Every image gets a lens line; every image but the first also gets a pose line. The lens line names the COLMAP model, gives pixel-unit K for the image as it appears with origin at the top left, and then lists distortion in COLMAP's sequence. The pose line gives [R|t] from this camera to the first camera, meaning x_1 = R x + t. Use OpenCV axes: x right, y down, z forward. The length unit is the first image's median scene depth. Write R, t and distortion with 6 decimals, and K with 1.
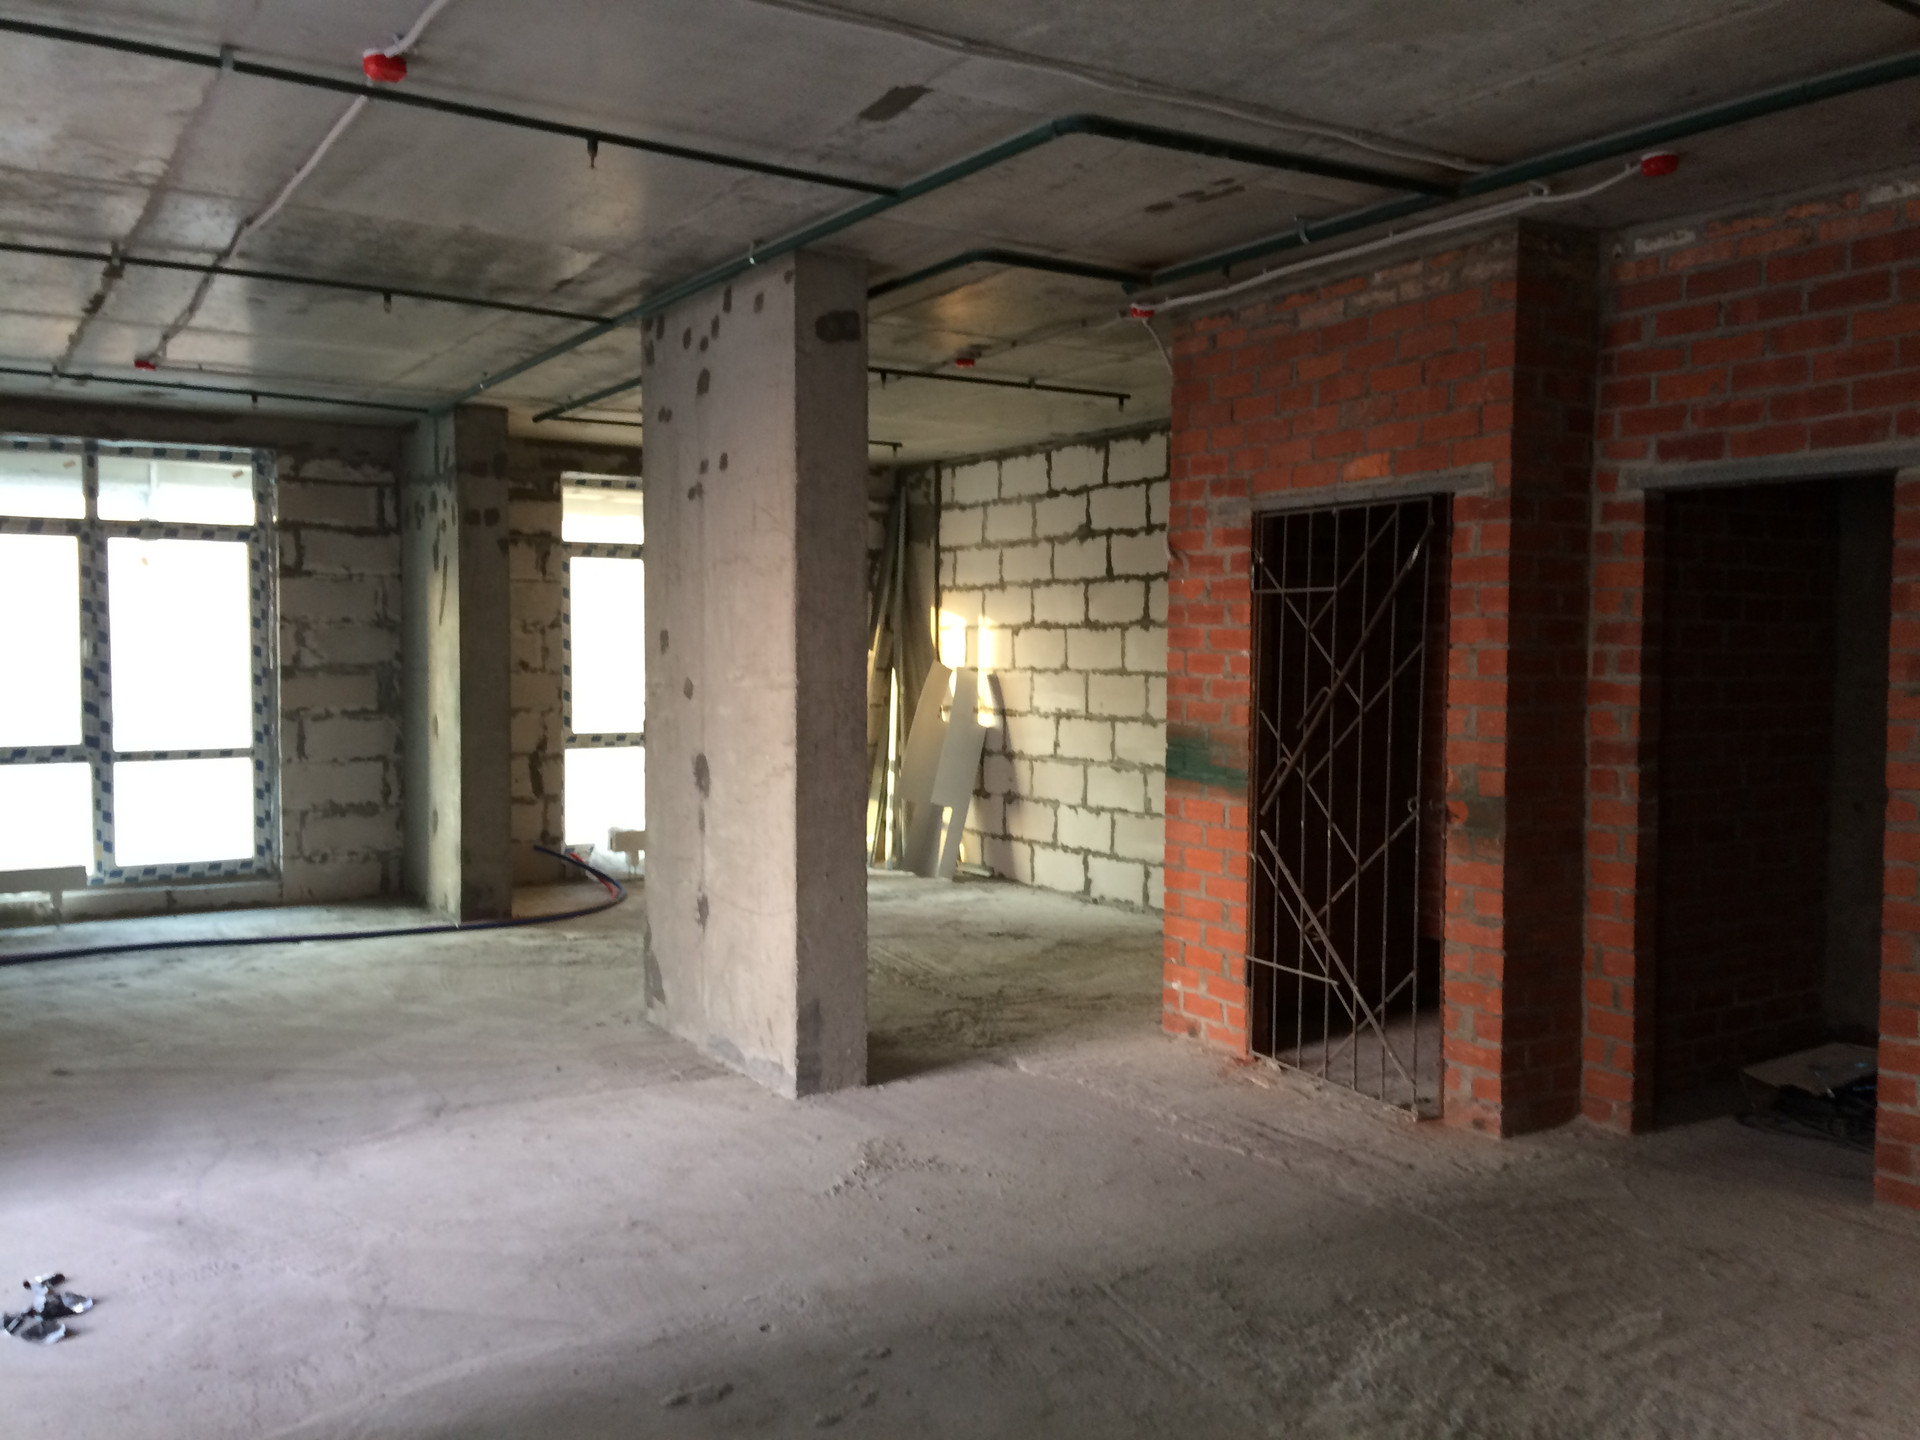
lens RADIAL K [[1609.9, 0, 973.3], [0, 1609.9, 713.3], [0, 0, 1]] dist [0.115567, -0.165034]
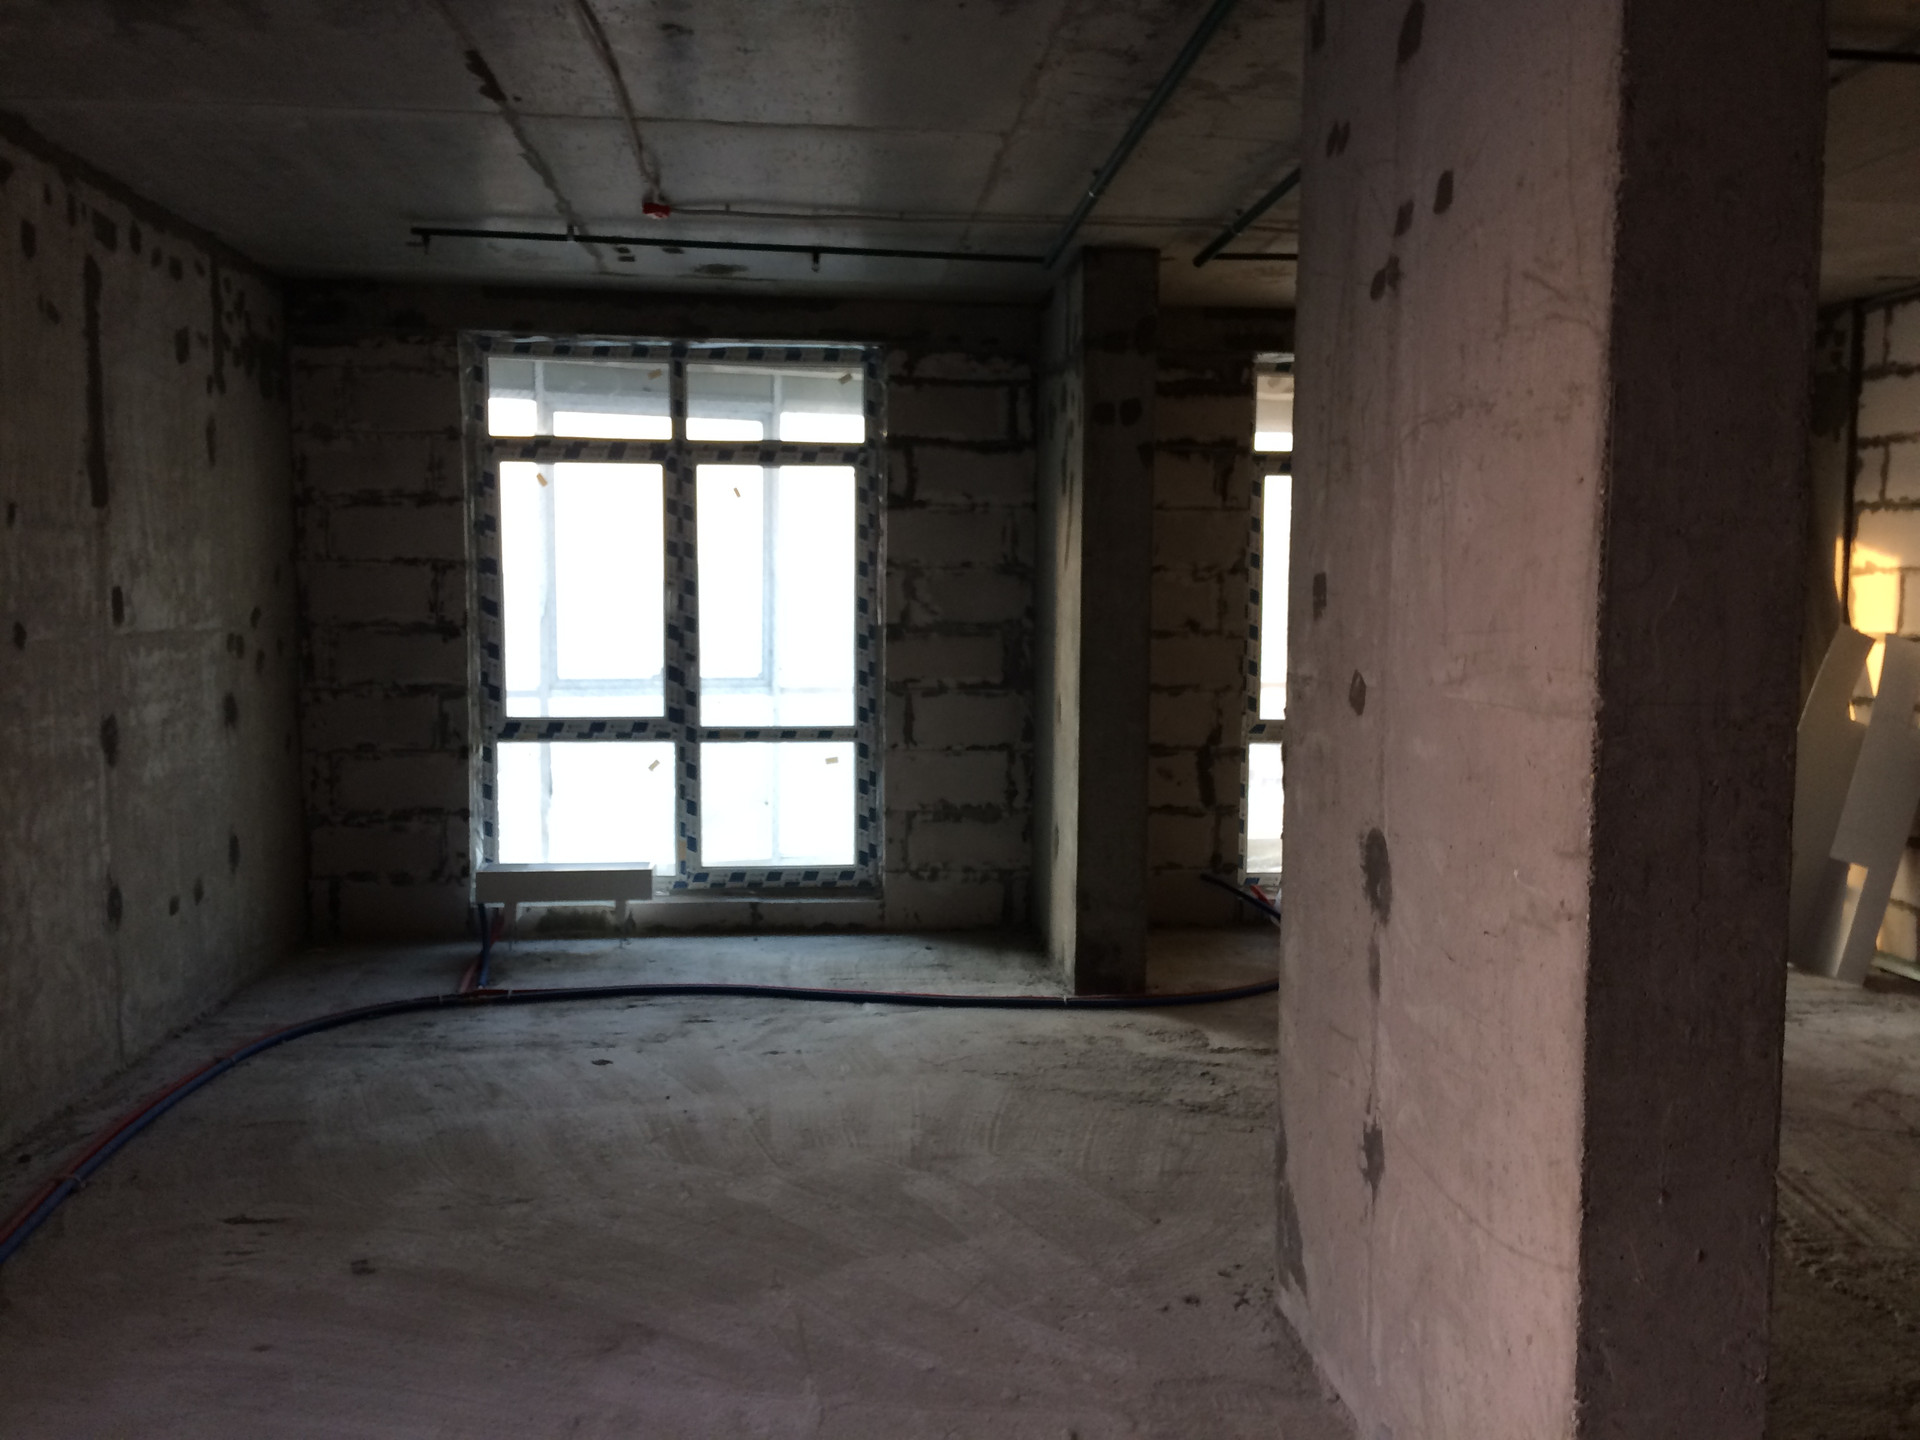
lens RADIAL K [[1609.9, 0, 964.9], [0, 1609.9, 710.4], [0, 0, 1]] dist [0.115567, -0.165034]
pose [[0.887289, 0.036998, -0.459728, -0.038699], [-0.023321, 0.999101, 0.035395, -0.016944], [0.460624, -0.020685, 0.887354, 0.351442]]
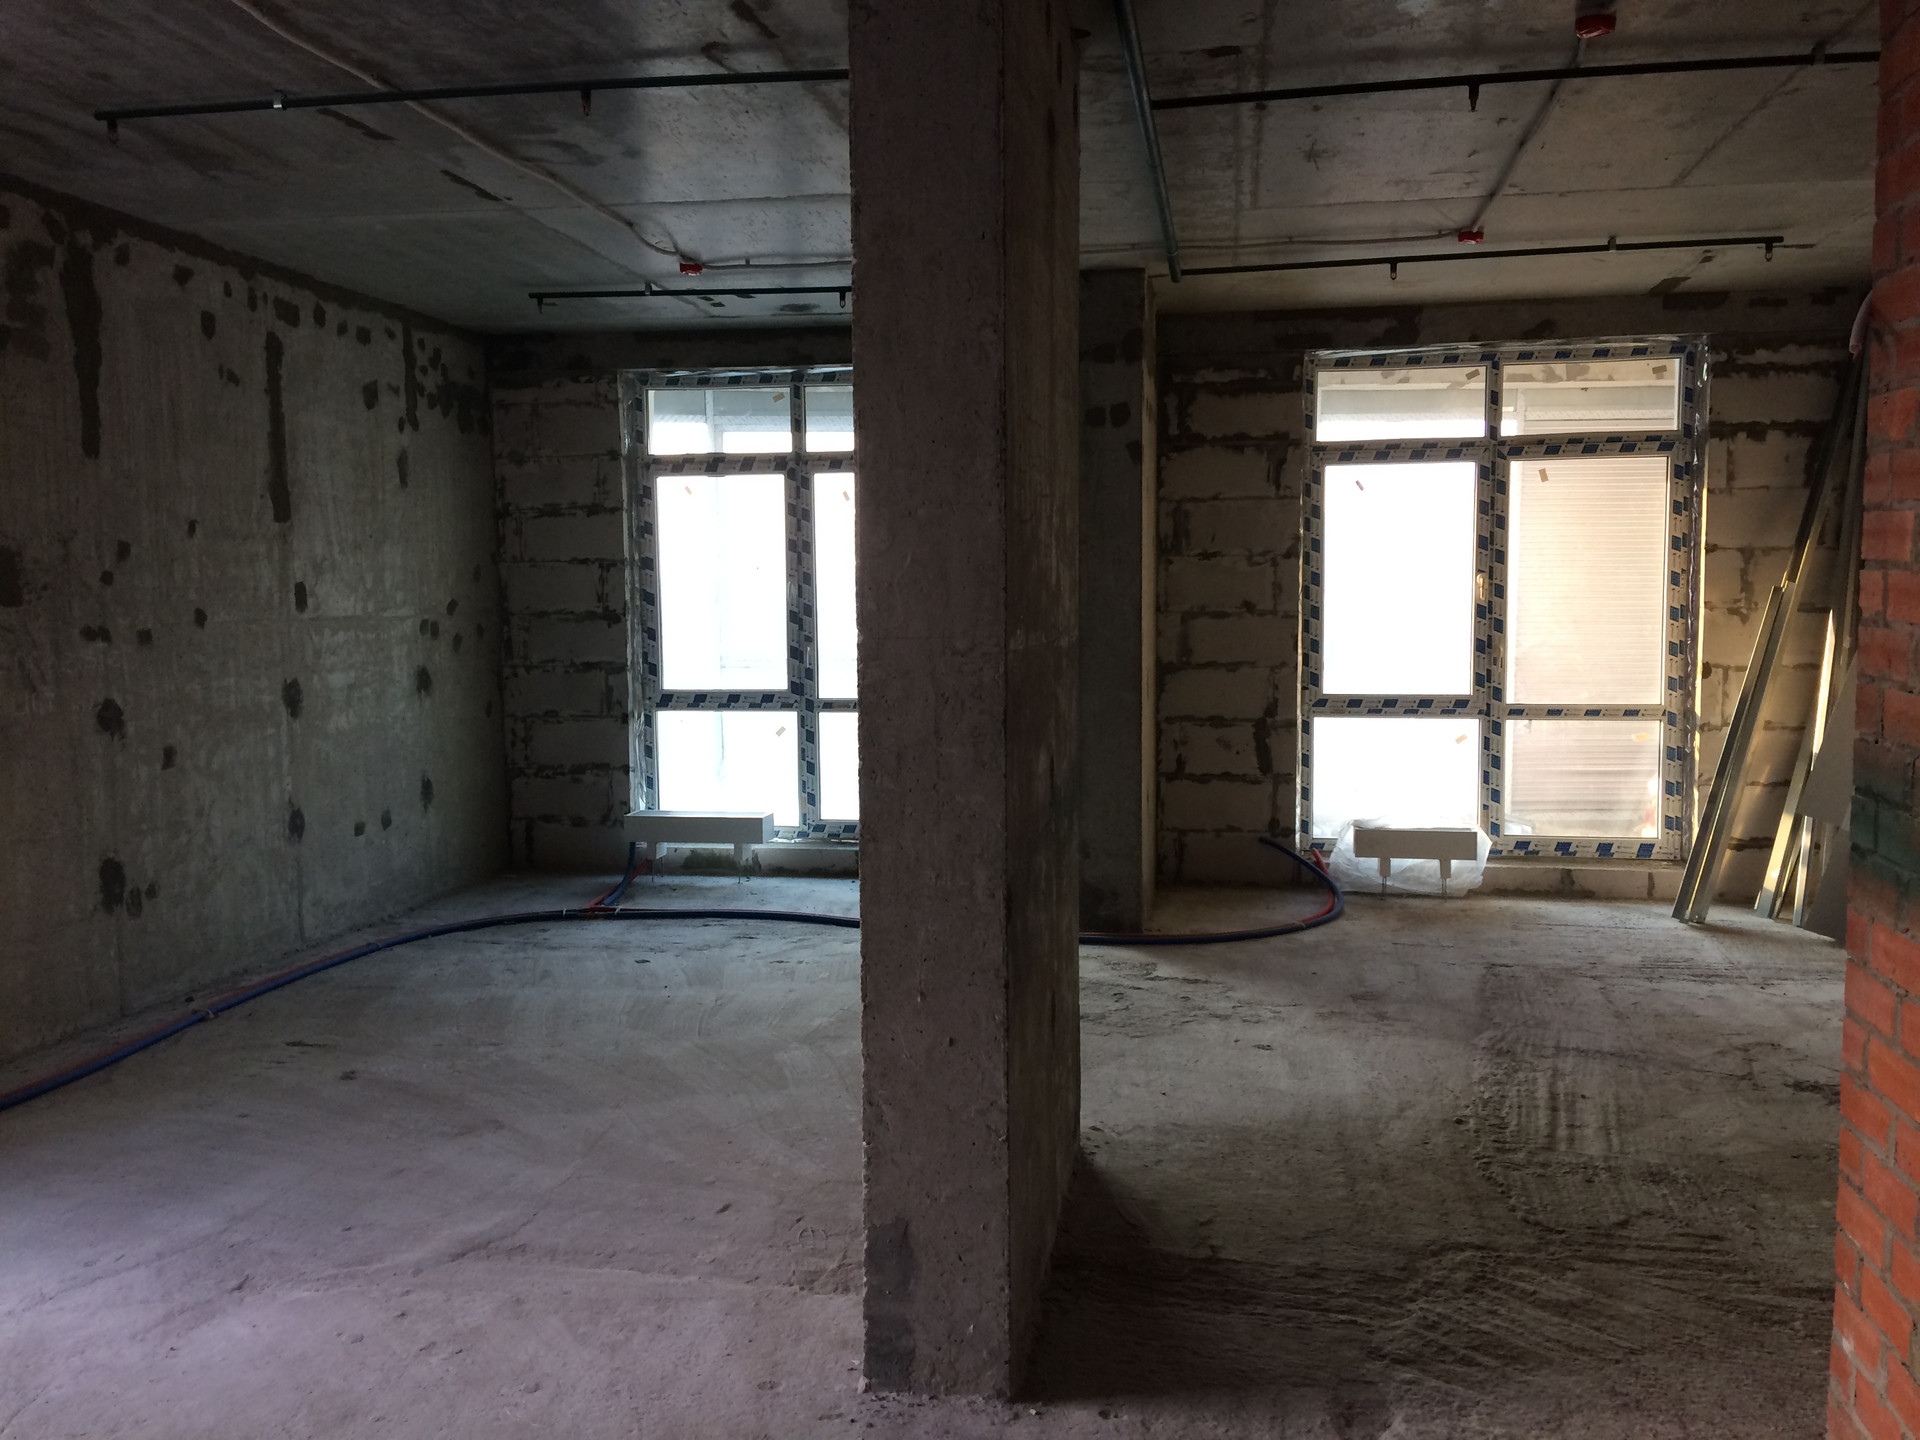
lens RADIAL K [[1609.9, 0, 982.9], [0, 1609.9, 709.9], [0, 0, 1]] dist [0.115567, -0.165034]
pose [[0.738855, 0.041413, -0.672590, 0.174427], [-0.018350, 0.998976, 0.041352, -0.011061], [0.673614, -0.018212, 0.738859, 0.379218]]
